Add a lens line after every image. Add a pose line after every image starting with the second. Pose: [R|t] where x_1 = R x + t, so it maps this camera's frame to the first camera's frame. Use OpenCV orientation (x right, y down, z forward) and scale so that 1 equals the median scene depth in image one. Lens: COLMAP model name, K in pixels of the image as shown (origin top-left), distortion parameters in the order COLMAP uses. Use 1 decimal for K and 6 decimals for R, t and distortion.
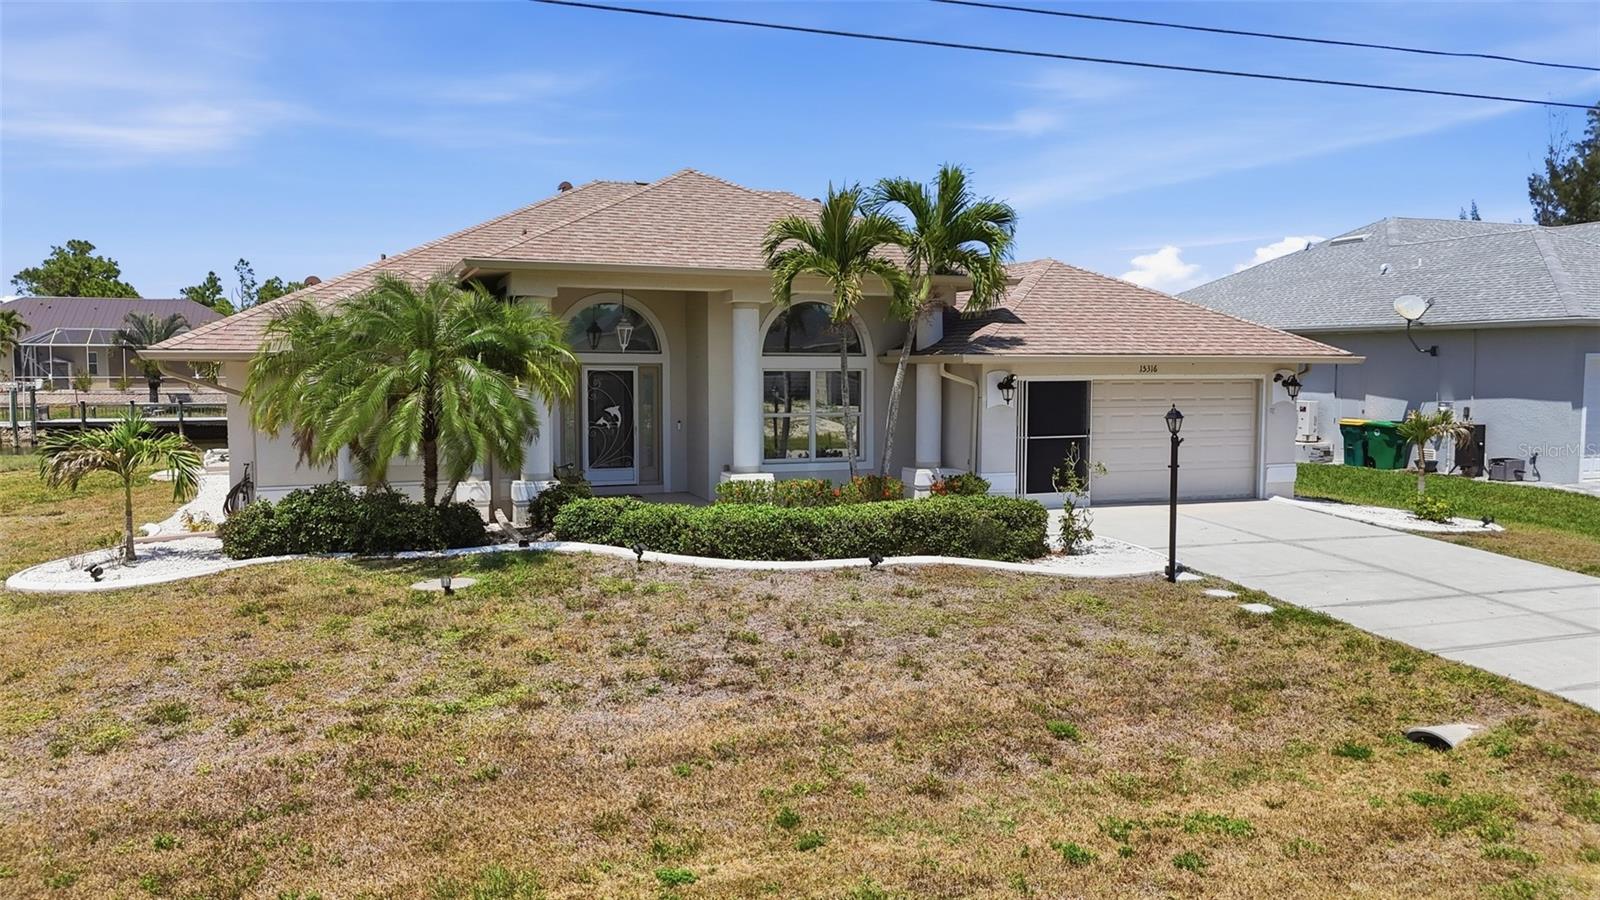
lens RADIAL K [[1169.5, 0, 797.9], [0, 1169.5, 433.7], [0, 0, 1]] dist [0.081340, -0.100381]
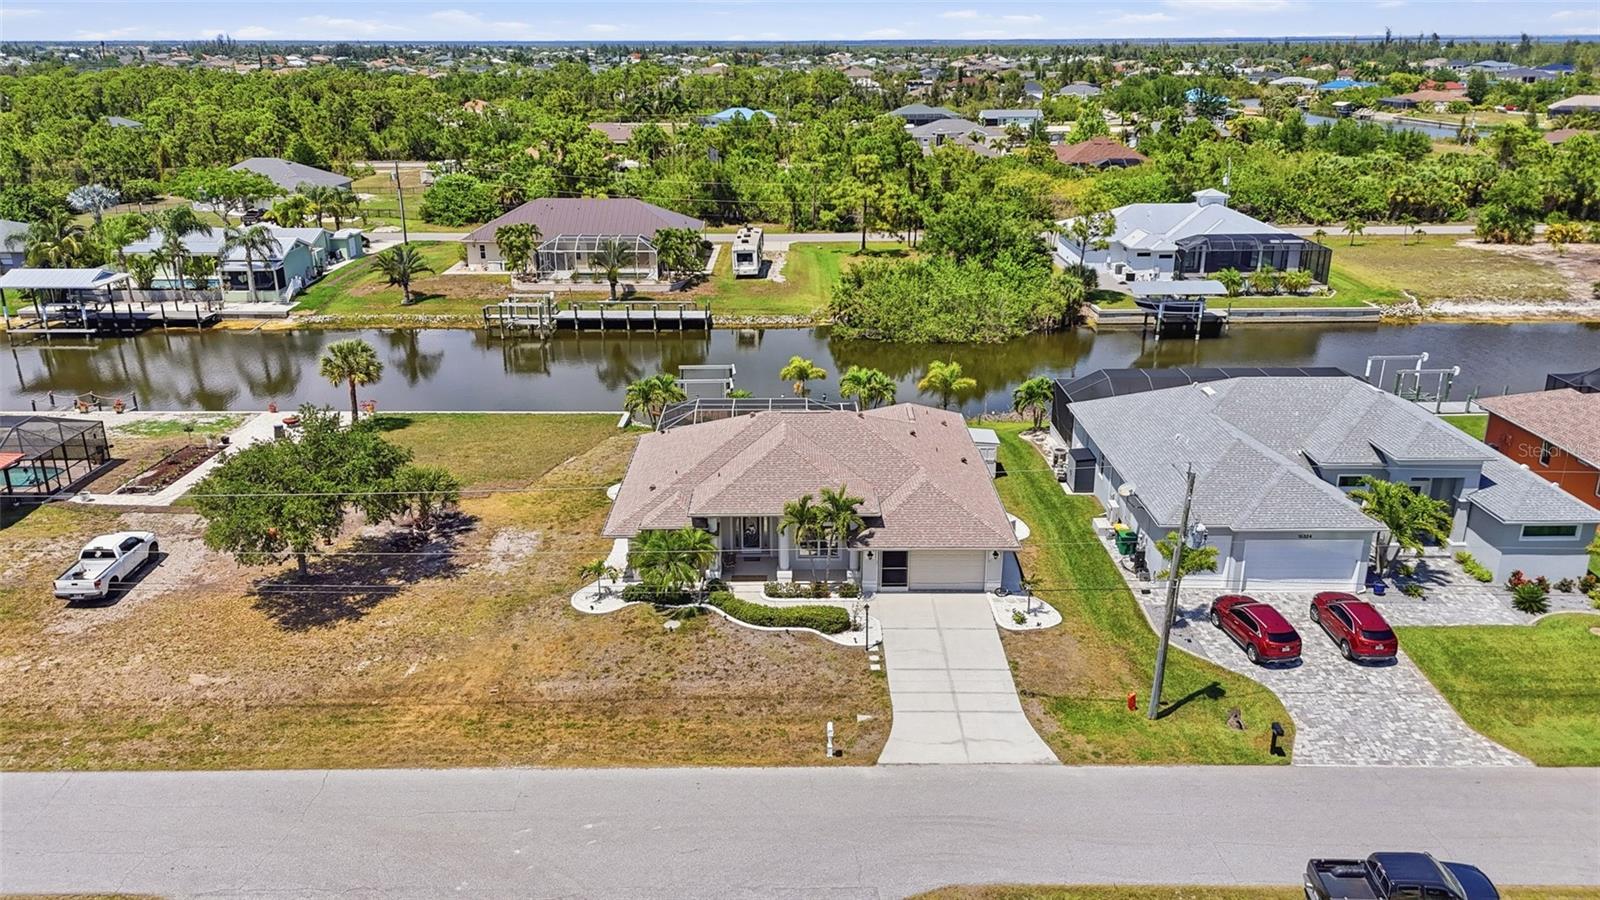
lens RADIAL K [[1169.5, 0, 811.5], [0, 1169.5, 450.8], [0, 0, 1]] dist [0.081340, -0.100381]
pose [[0.941245, 0.110615, -0.319096, 1.145712], [-0.017964, 0.959901, 0.279762, -1.334056], [0.337247, -0.257592, 0.905489, -1.922346]]
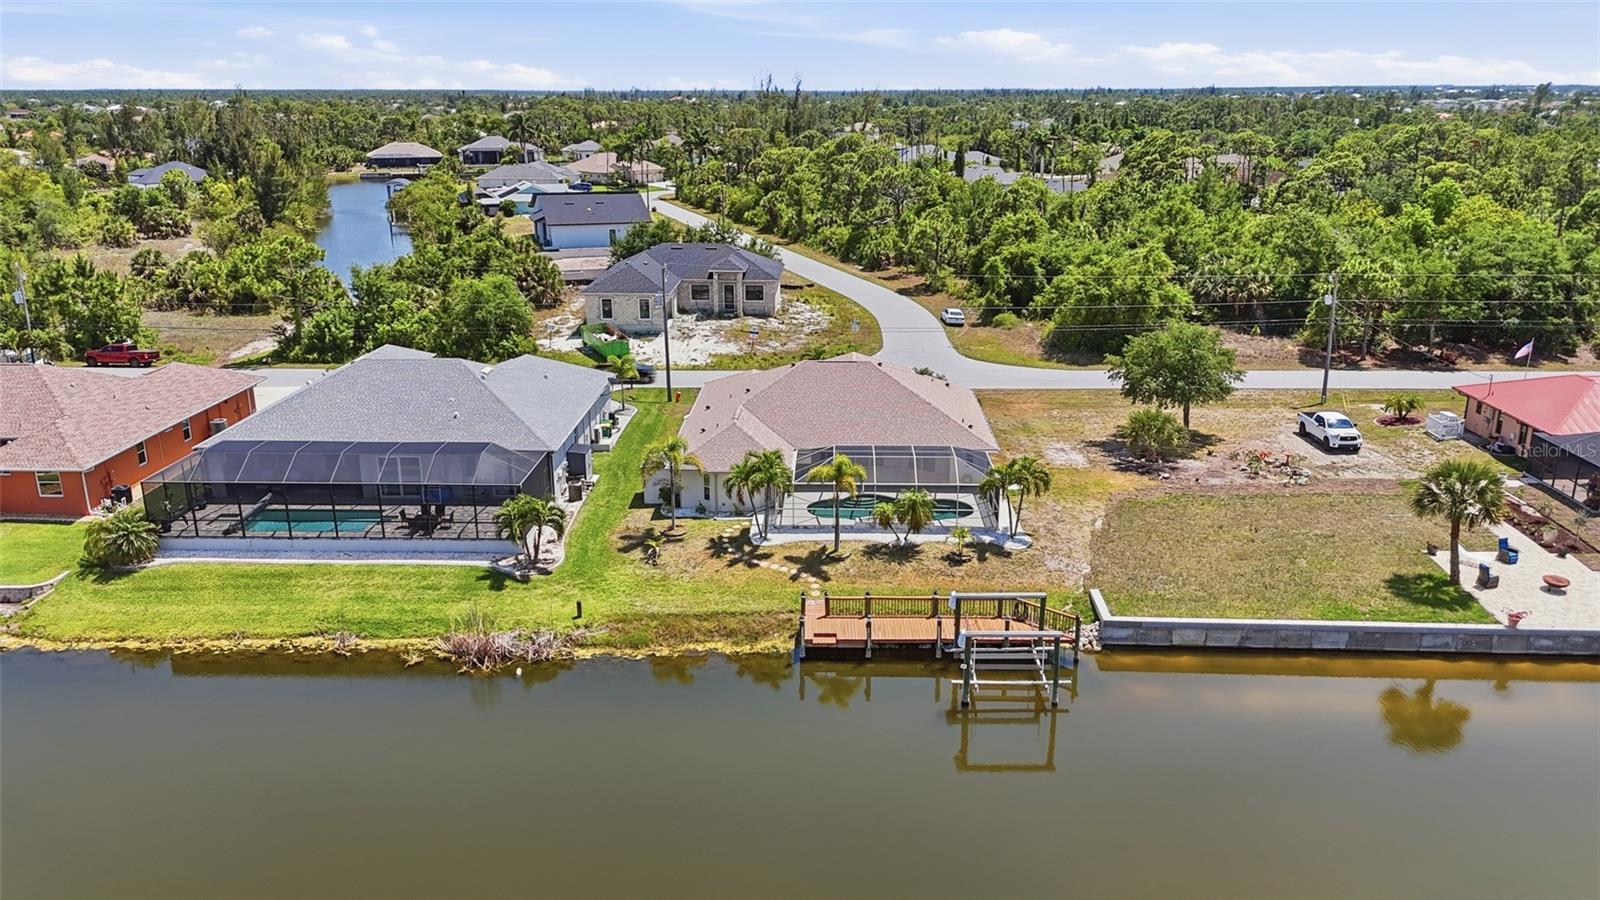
lens RADIAL K [[1169.5, 0, 800.9], [0, 1169.5, 442.2], [0, 0, 1]] dist [0.081340, -0.100381]
pose [[-0.927687, -0.100017, 0.359712, -1.817199], [0.031976, 0.938627, 0.343449, -1.737898], [-0.371986, 0.330115, -0.867554, 6.121241]]
